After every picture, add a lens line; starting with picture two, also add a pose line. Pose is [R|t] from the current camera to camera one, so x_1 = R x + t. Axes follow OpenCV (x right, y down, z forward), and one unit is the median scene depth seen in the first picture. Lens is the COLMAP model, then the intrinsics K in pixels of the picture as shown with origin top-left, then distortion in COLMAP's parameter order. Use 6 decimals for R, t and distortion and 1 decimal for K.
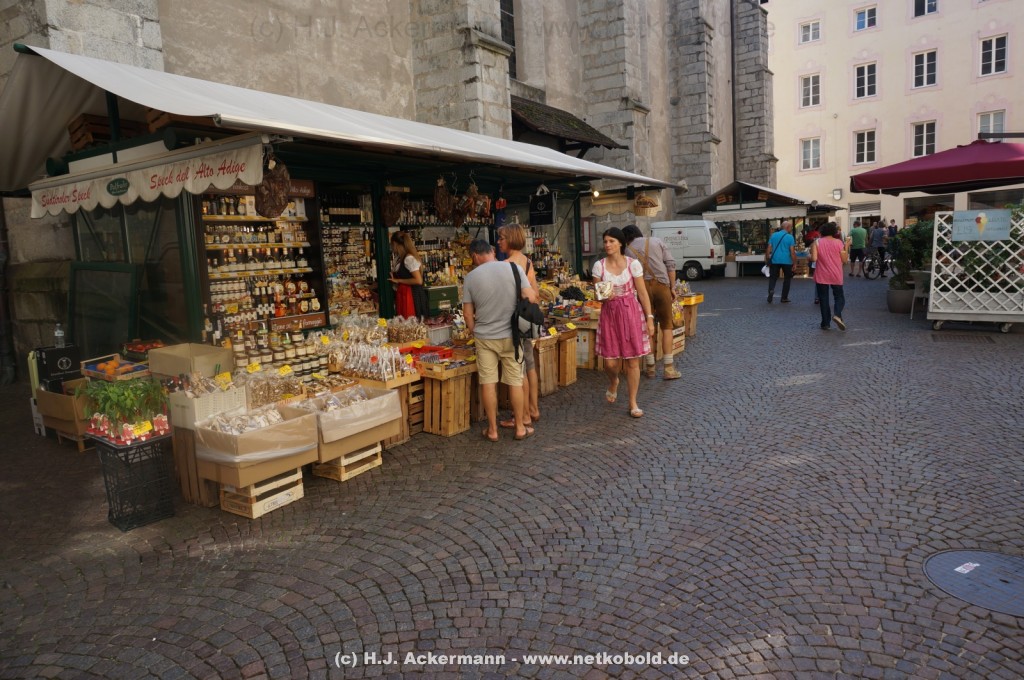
lens RADIAL K [[683.6, 0, 515.4], [0, 683.6, 336.2], [0, 0, 1]] dist [-0.056936, 0.030282]
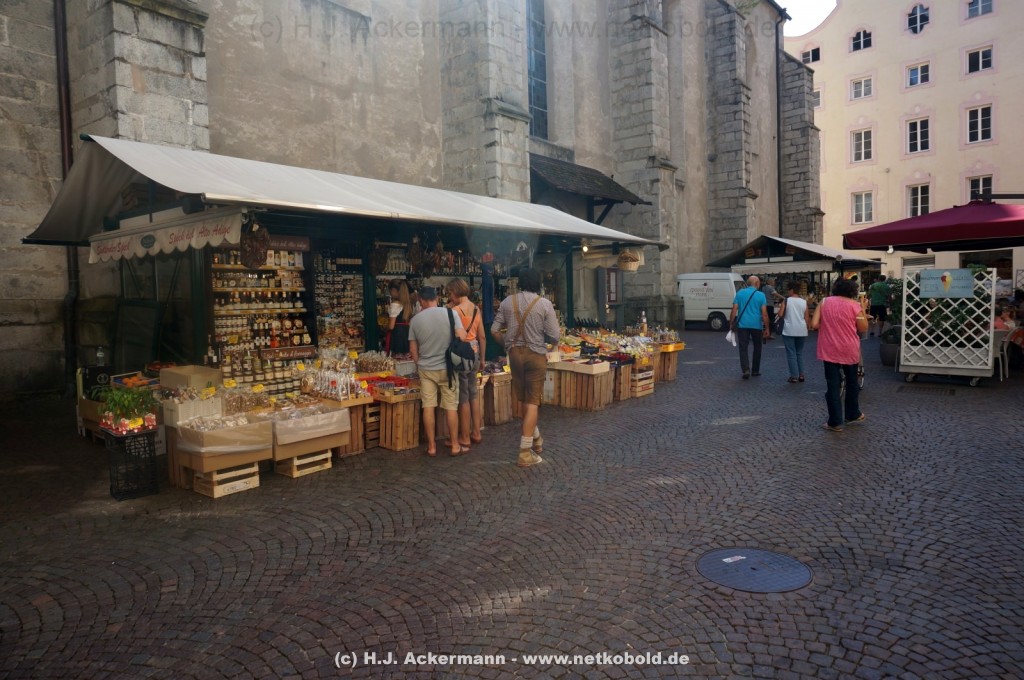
lens RADIAL K [[683.6, 0, 515.4], [0, 683.6, 336.2], [0, 0, 1]] dist [-0.056936, 0.030282]
pose [[0.994493, 0.027995, -0.100996, 0.131779], [-0.034775, 0.997213, -0.066004, 0.010289], [0.098867, 0.069153, 0.992695, -0.108270]]
